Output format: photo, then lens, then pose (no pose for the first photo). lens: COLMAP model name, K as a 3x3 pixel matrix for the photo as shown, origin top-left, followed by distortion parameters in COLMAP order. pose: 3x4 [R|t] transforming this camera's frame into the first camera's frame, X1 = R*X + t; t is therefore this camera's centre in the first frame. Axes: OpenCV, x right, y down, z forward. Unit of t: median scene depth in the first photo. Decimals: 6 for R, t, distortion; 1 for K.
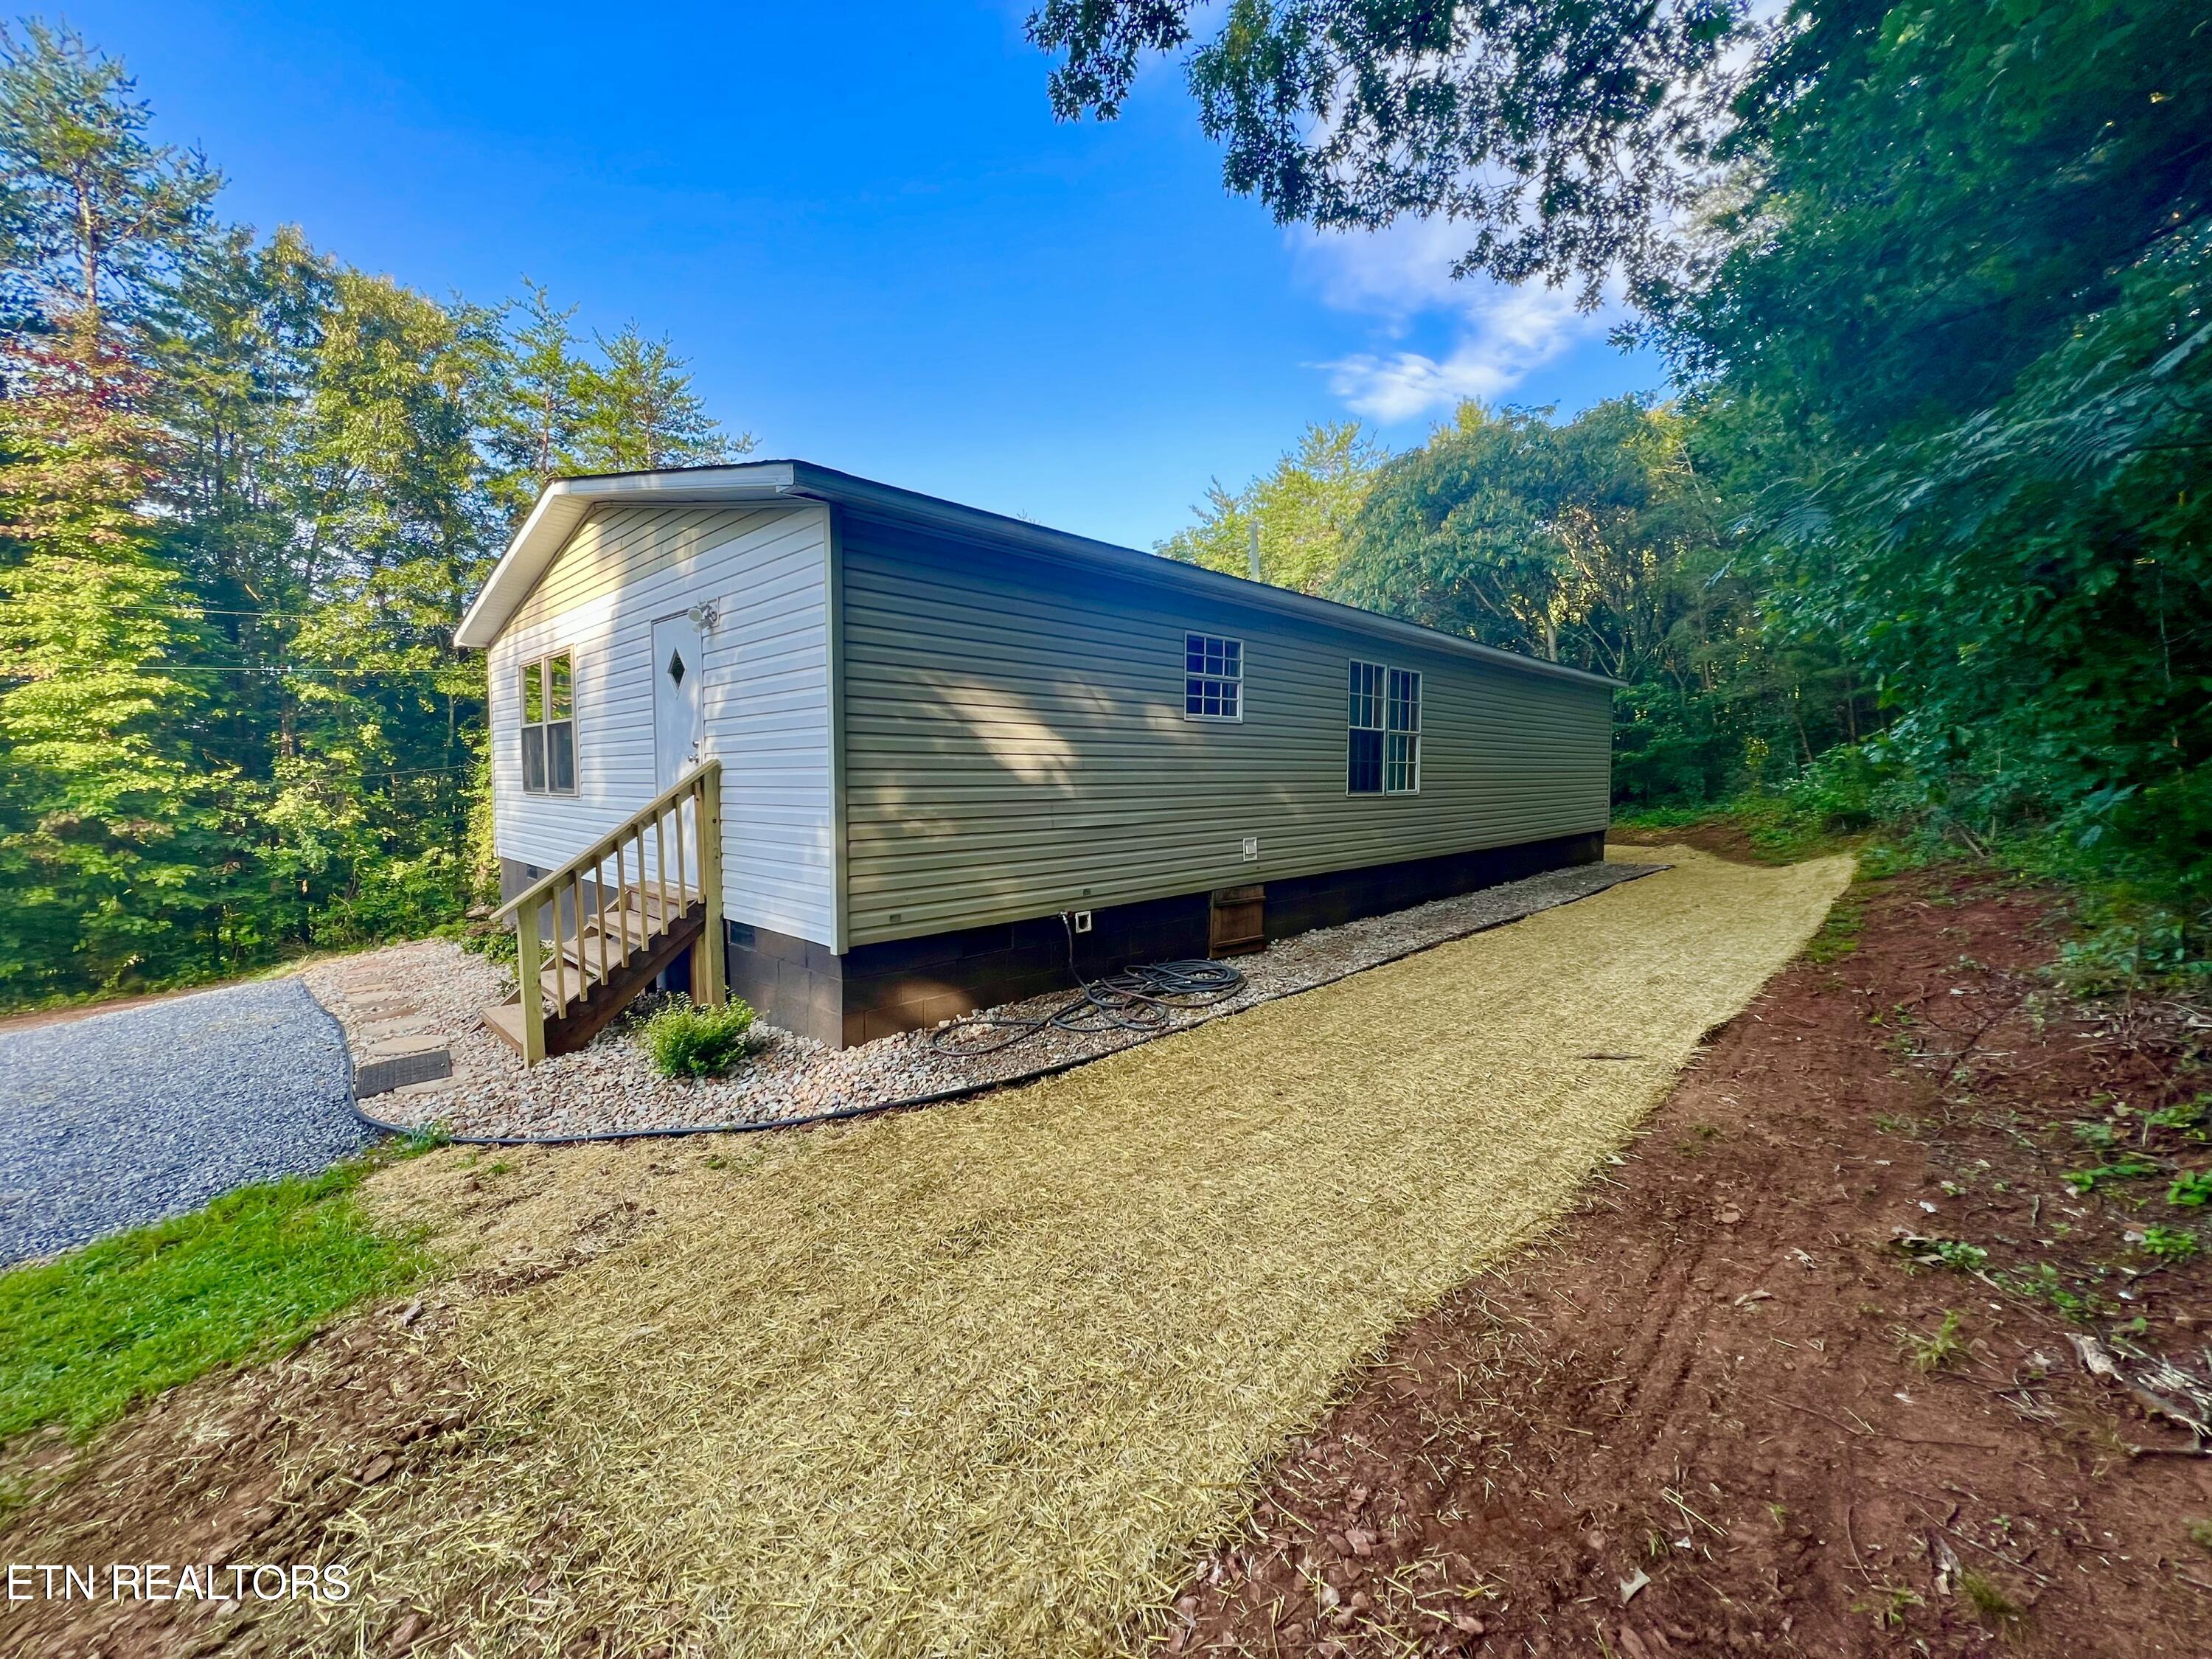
lens RADIAL K [[883.3, 0, 1108.9], [0, 883.3, 823.3], [0, 0, 1]] dist [-0.003483, 0.000799]
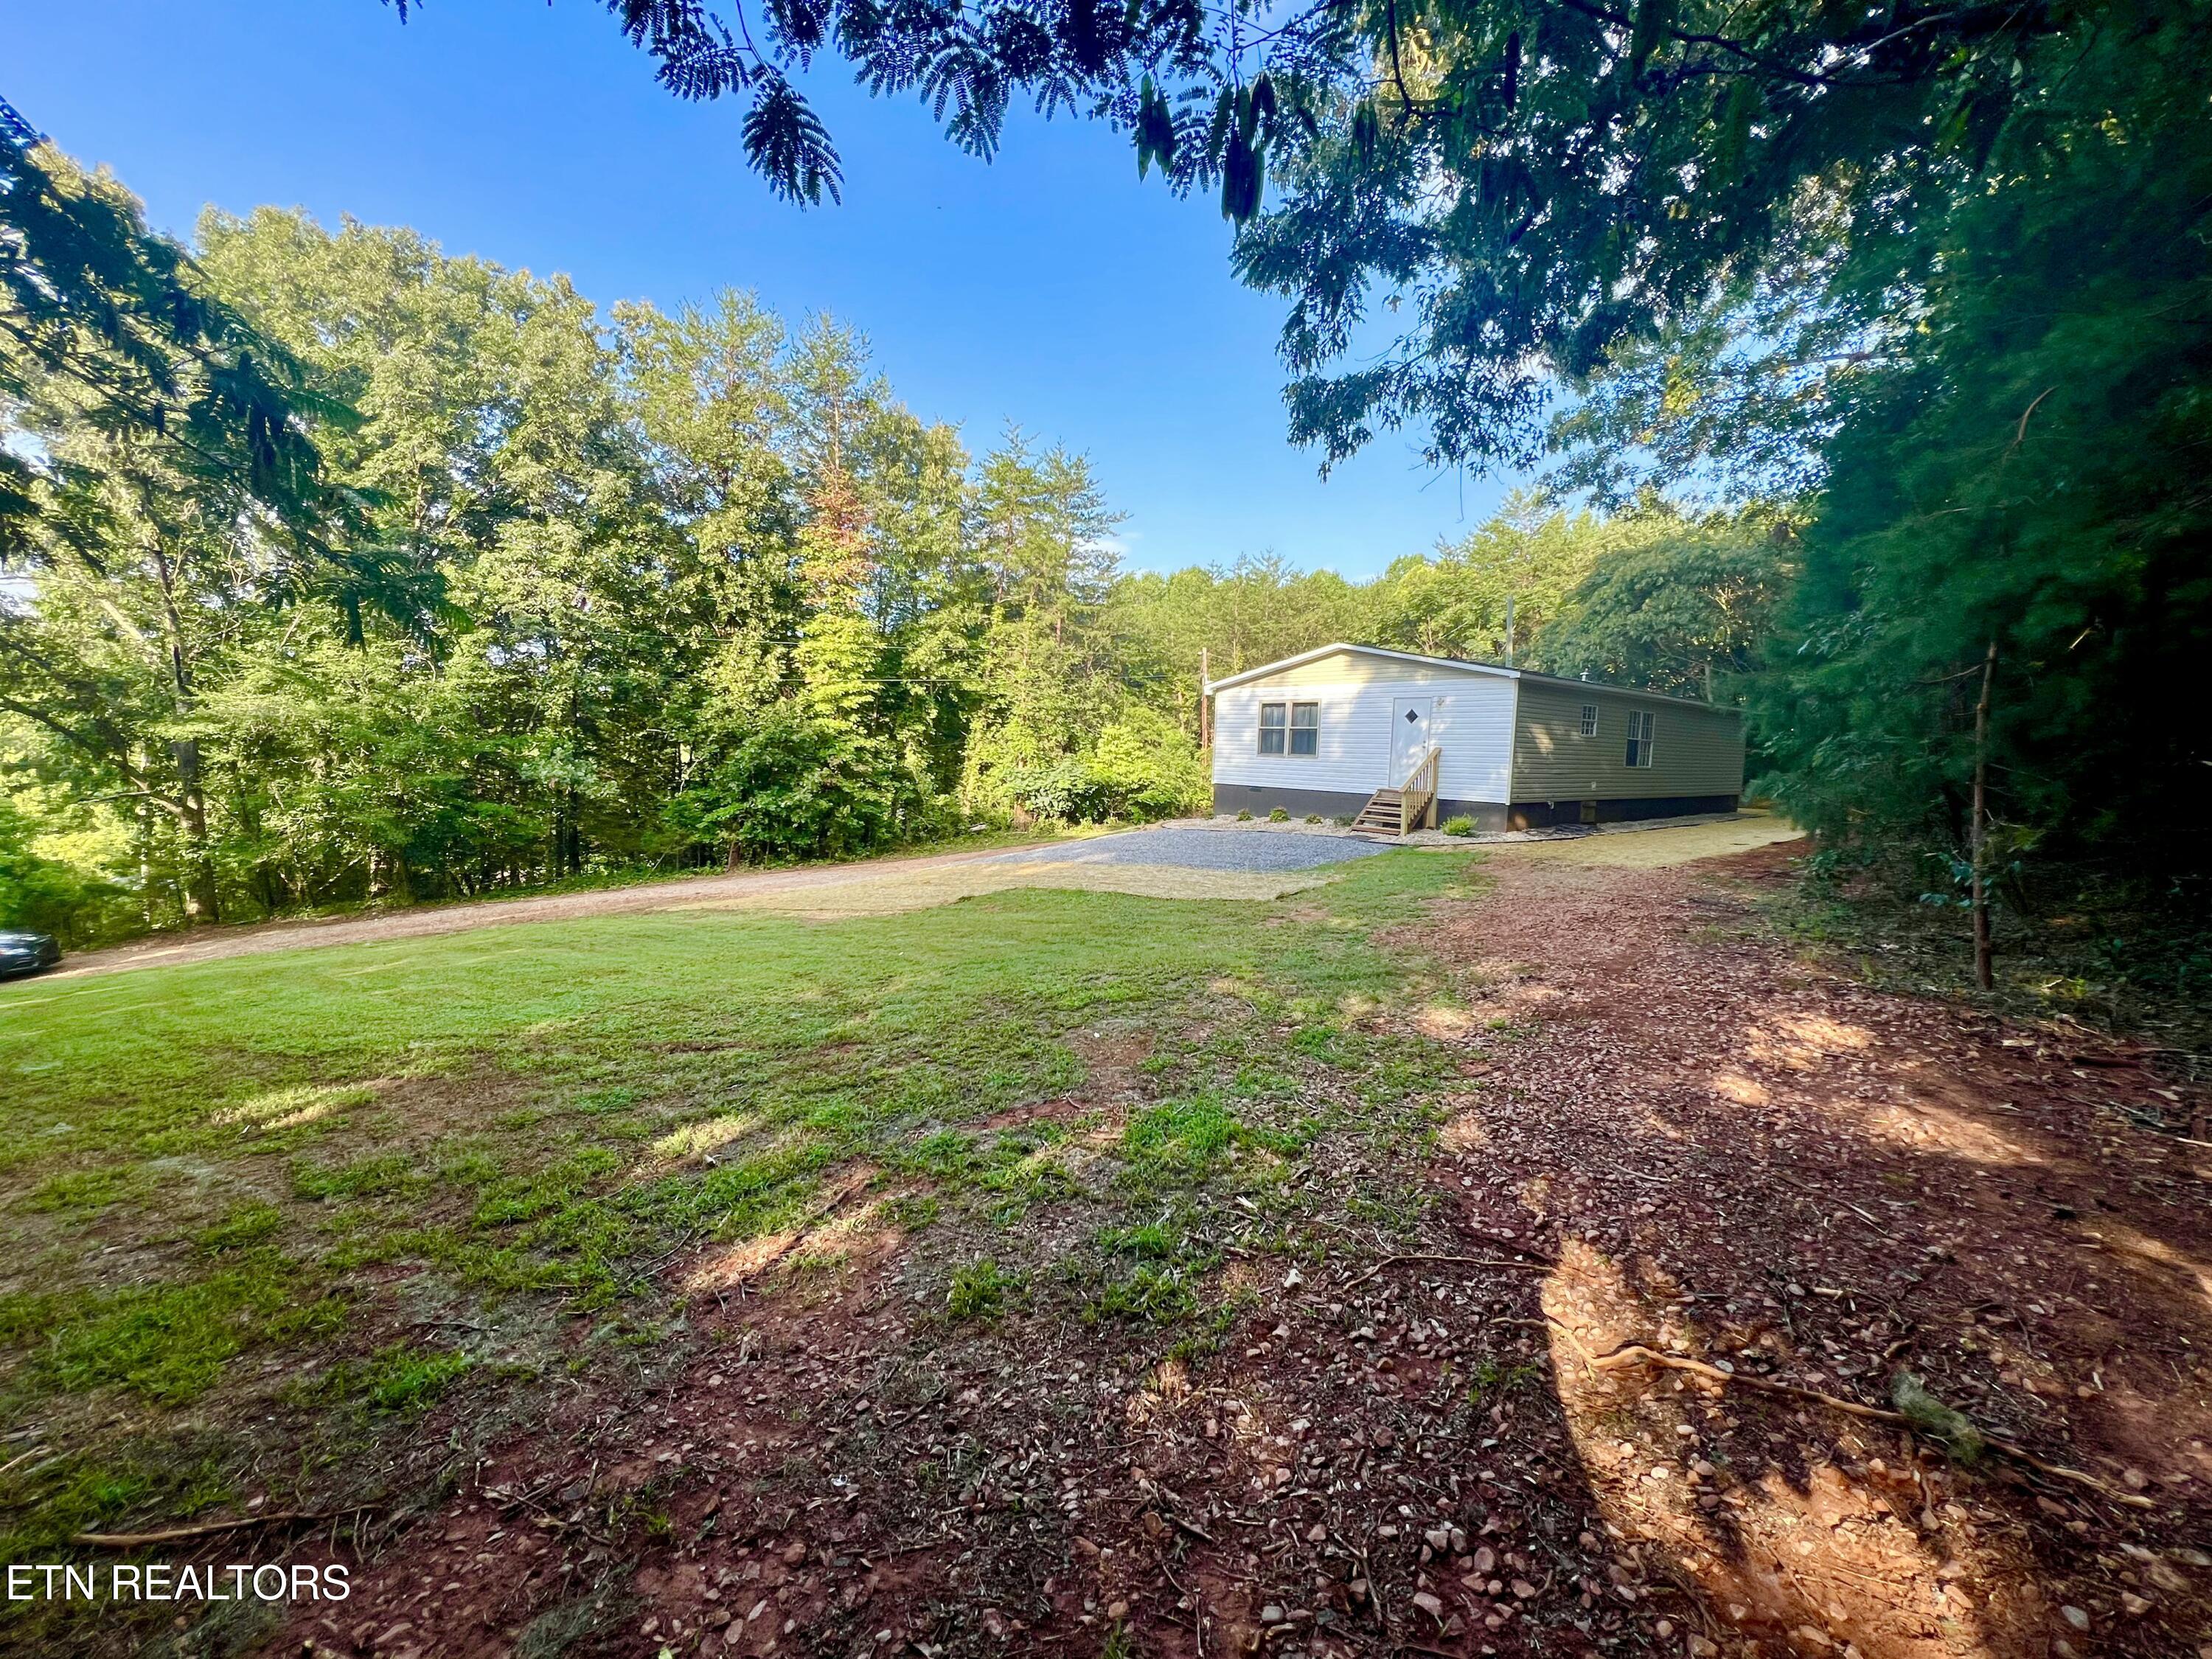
lens RADIAL K [[883.3, 0, 1105.9], [0, 883.3, 840.6], [0, 0, 1]] dist [-0.003483, 0.000799]
pose [[0.994764, 0.039064, -0.094436, -0.443481], [-0.034749, 0.998295, 0.046908, 0.051875], [0.096107, -0.043381, 0.994425, -0.747392]]
